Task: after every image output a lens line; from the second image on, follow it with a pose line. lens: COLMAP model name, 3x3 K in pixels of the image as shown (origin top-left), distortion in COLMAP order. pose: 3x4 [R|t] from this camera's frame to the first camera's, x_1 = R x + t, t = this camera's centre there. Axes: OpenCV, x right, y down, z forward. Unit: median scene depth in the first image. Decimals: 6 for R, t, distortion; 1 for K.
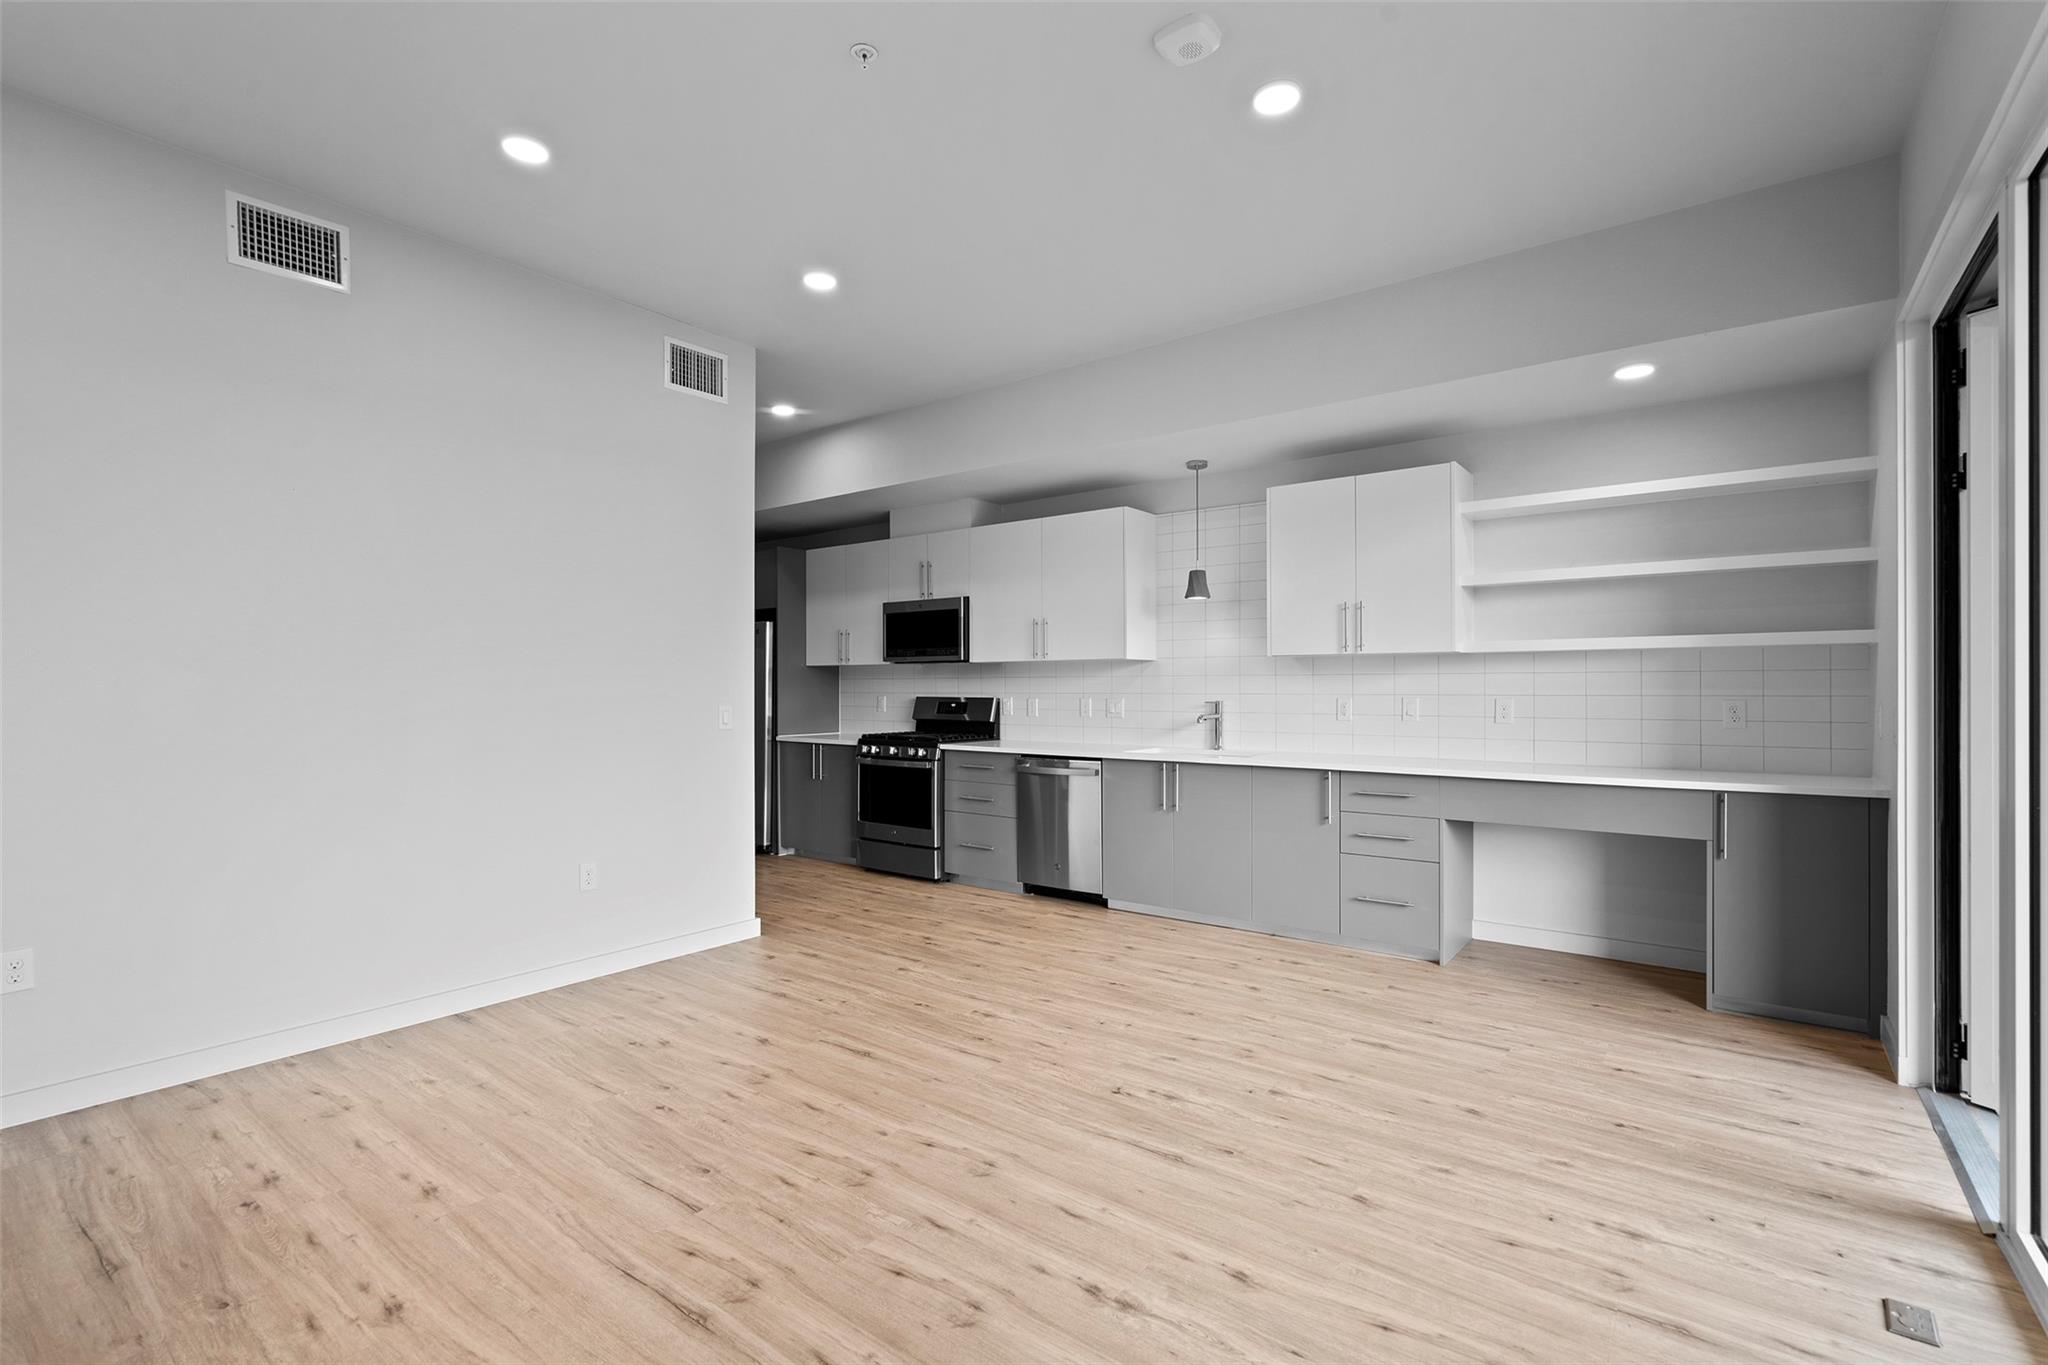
lens RADIAL K [[931.8, 0, 1024.0], [0, 931.8, 682.5], [0, 0, 1]] dist [-0.002277, 0.000925]
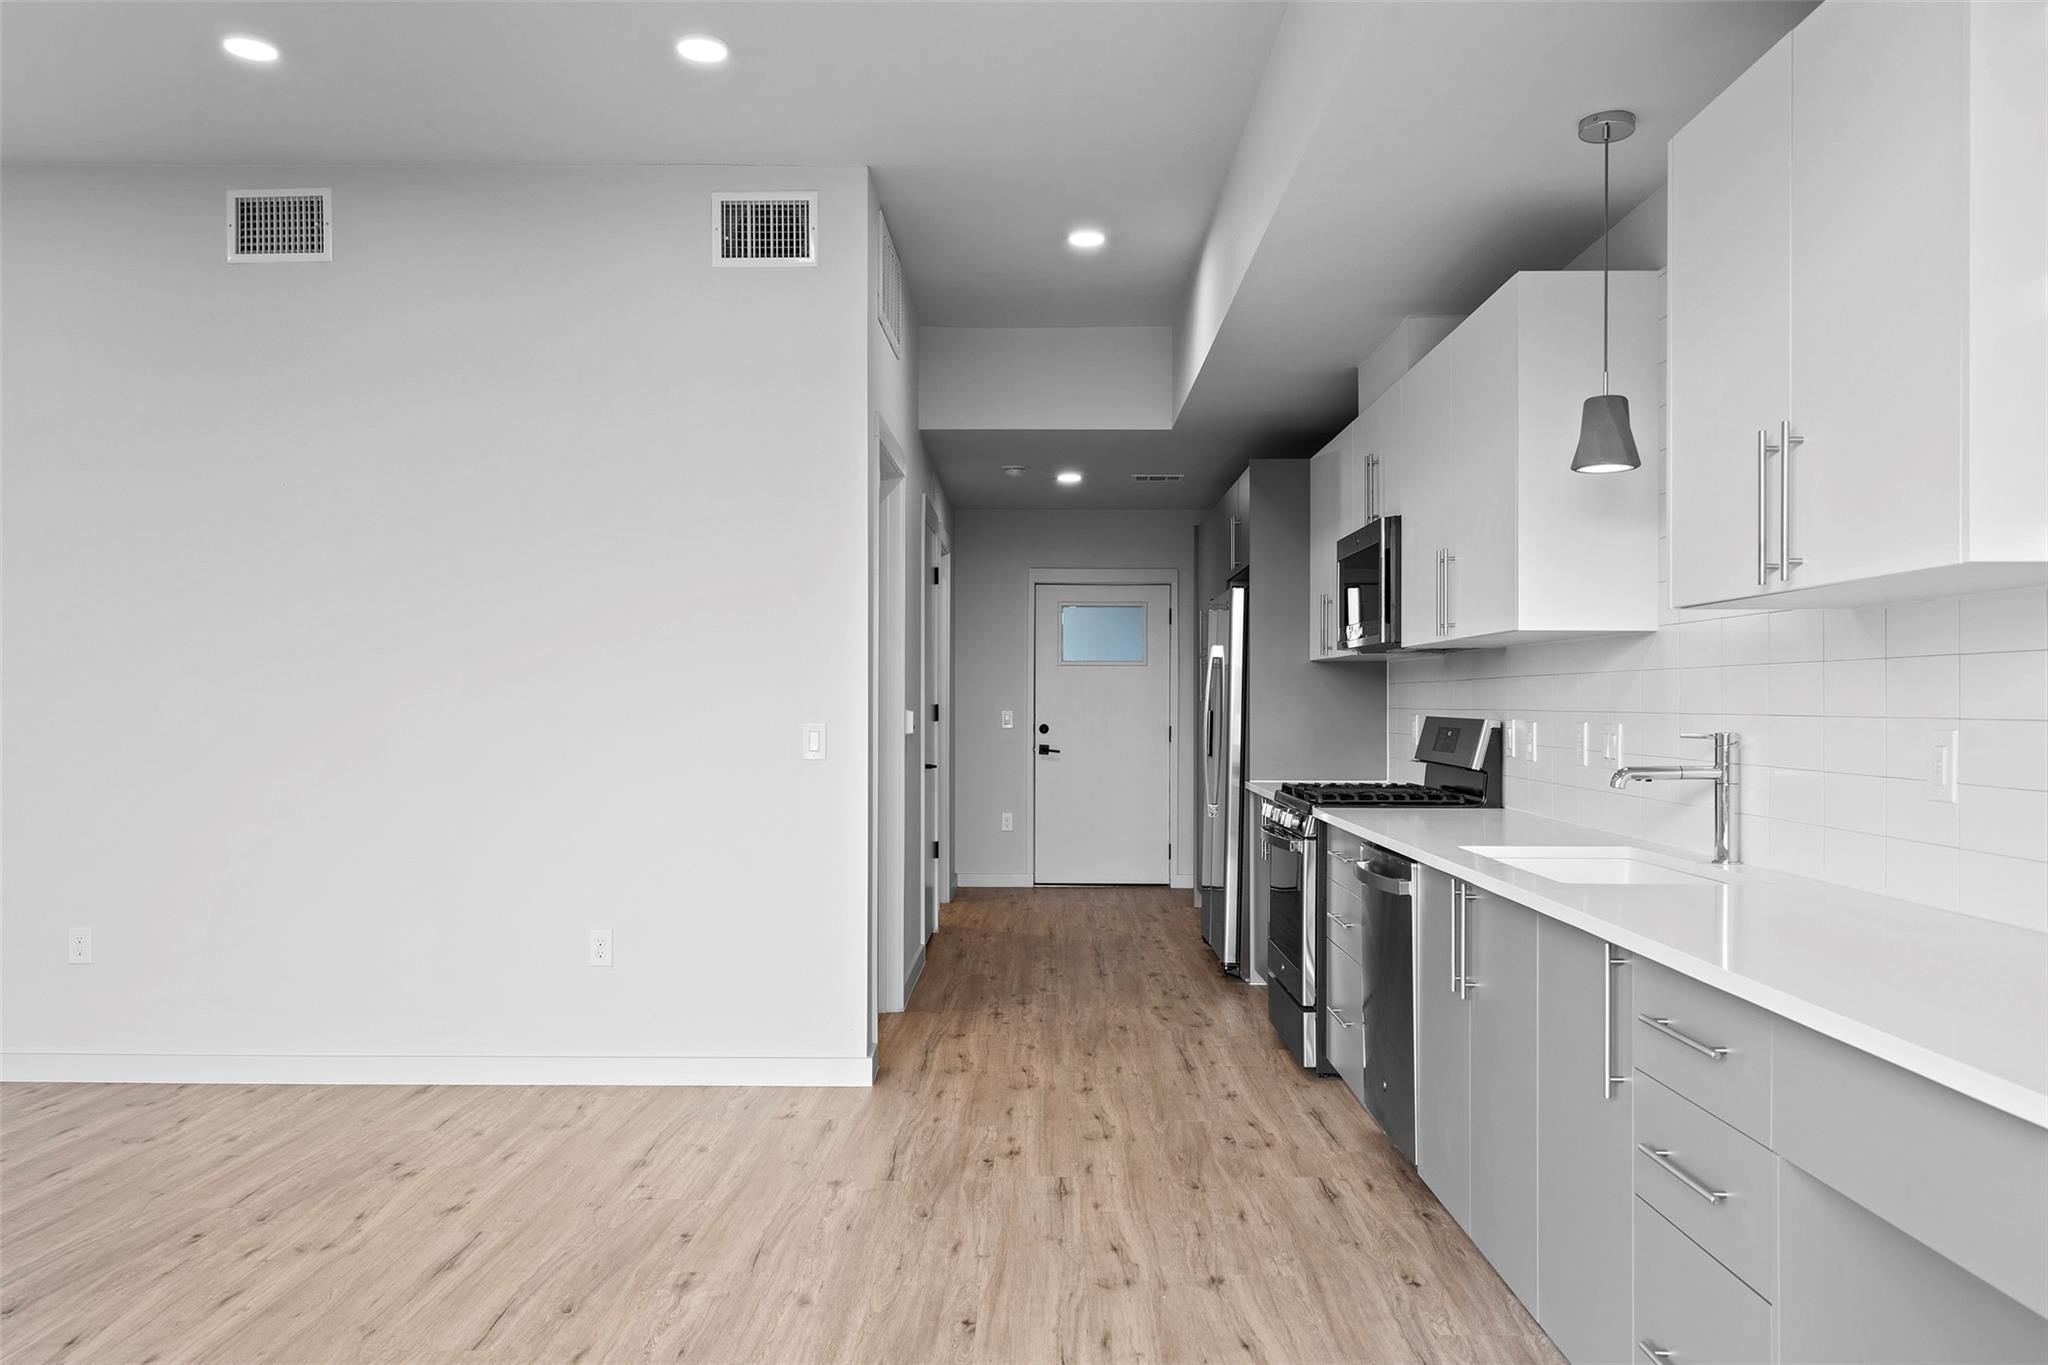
lens RADIAL K [[1486.3, 0, 1024.0], [0, 1486.3, 682.5], [0, 0, 1]] dist [0.005473, -0.000835]
pose [[0.598135, -0.007857, -0.801357, 0.799957], [0.001372, 0.999961, -0.008780, 0.006953], [0.801394, 0.004152, 0.598122, 0.636952]]
